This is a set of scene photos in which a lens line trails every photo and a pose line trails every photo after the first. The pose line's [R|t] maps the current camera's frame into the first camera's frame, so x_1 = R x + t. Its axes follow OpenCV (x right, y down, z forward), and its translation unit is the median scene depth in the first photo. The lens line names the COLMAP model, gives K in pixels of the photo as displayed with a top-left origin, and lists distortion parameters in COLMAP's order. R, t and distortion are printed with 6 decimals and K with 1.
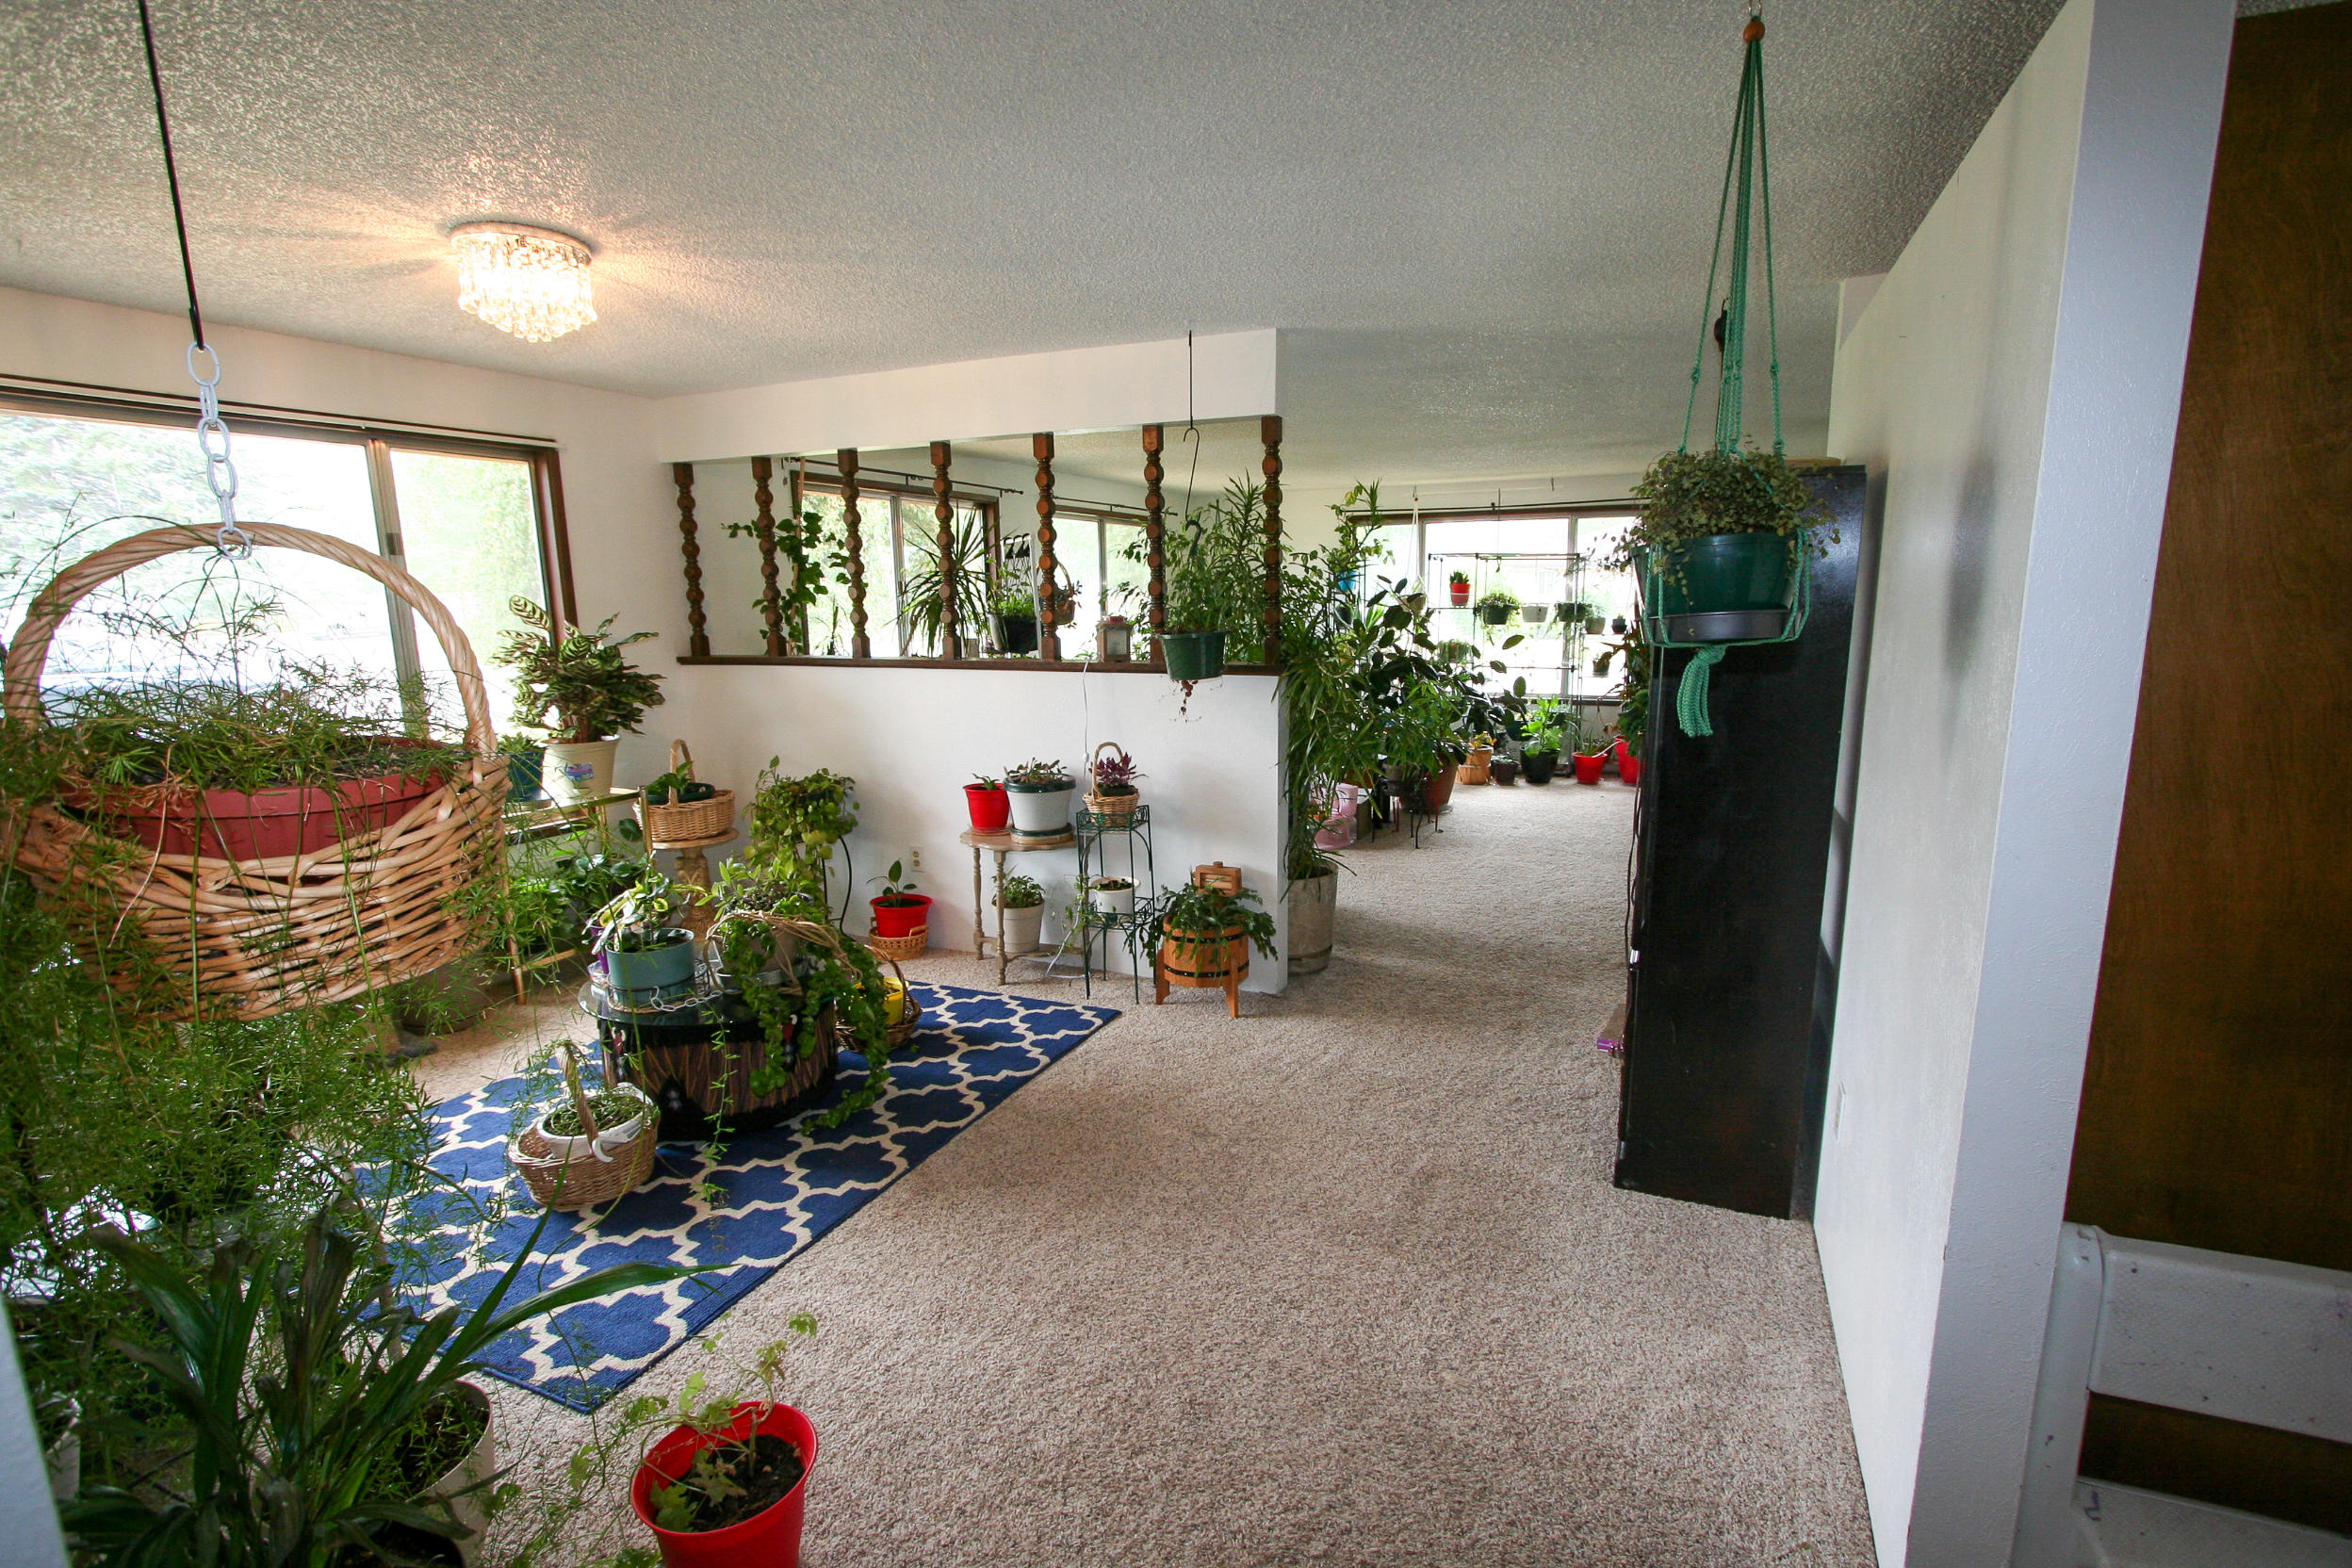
lens RADIAL K [[1100.0, 0, 1192.0], [0, 1100.0, 793.0], [0, 0, 1]] dist [-0.020957, 0.001201]
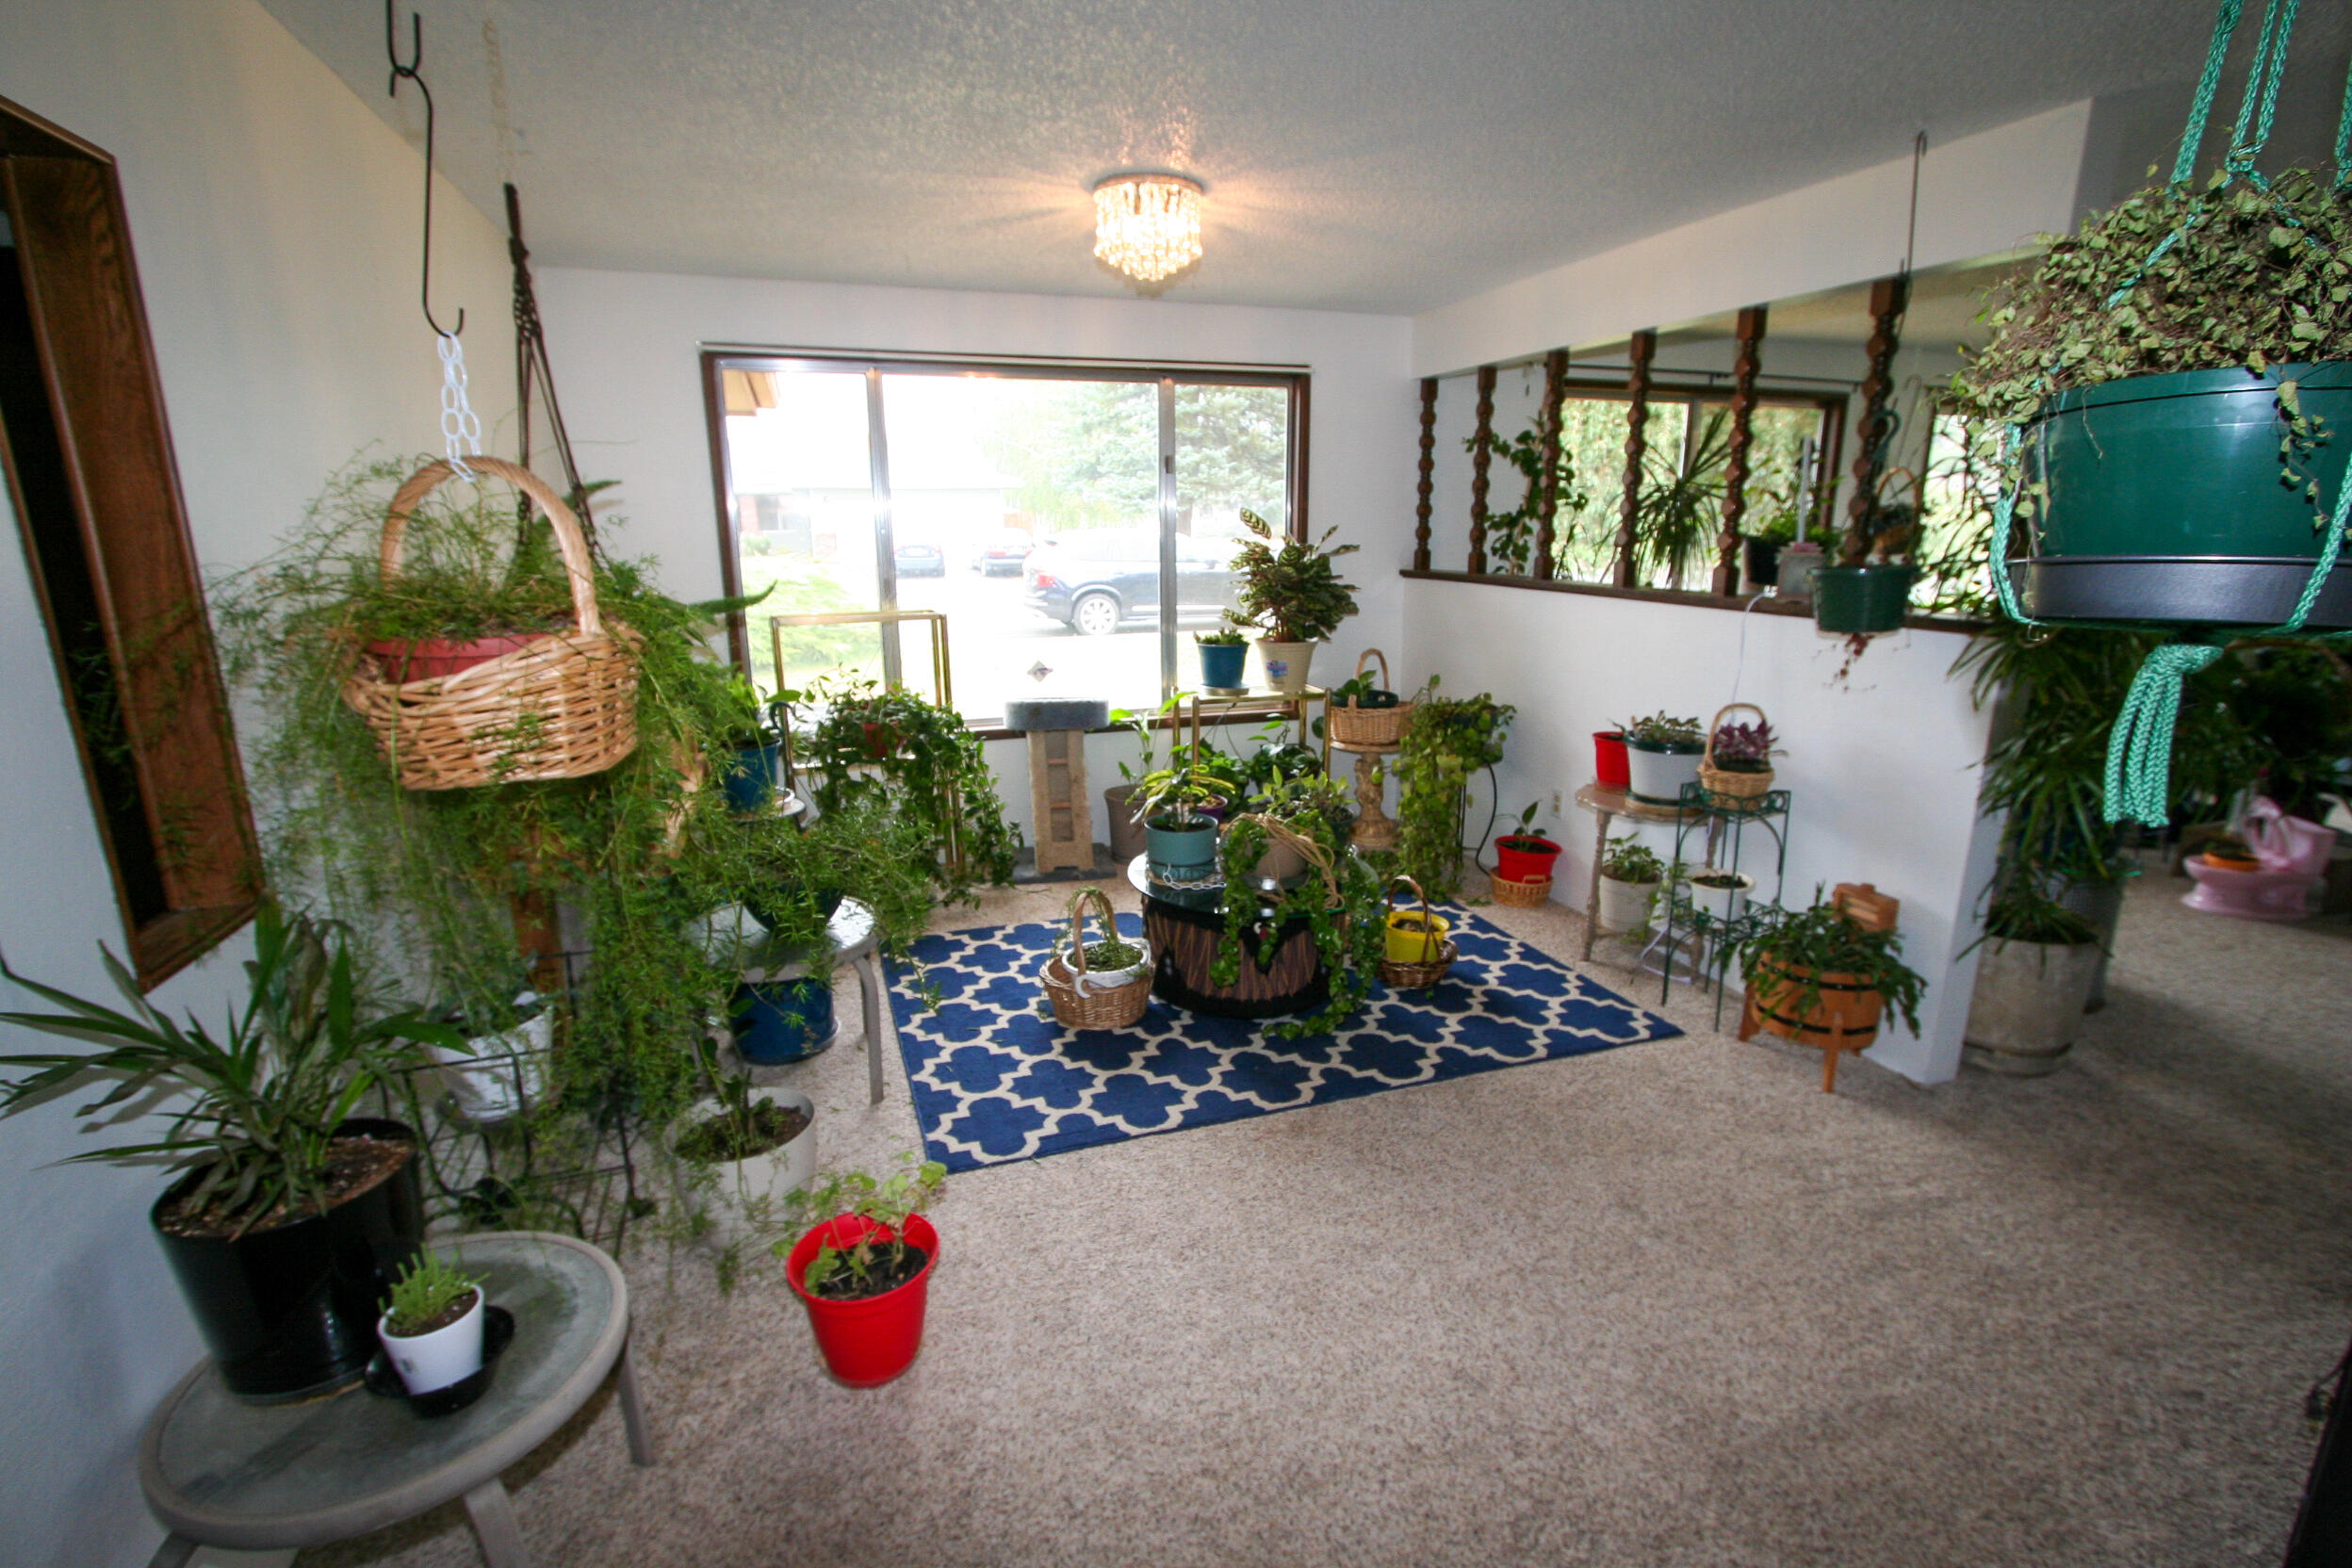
lens RADIAL K [[1100.0, 0, 1179.0], [0, 1100.0, 793.0], [0, 0, 1]] dist [-0.020957, 0.001201]
pose [[0.680931, 0.186478, -0.708208, 0.209317], [-0.134398, 0.982434, 0.129463, -0.028752], [0.719910, 0.007026, 0.694032, 0.156795]]
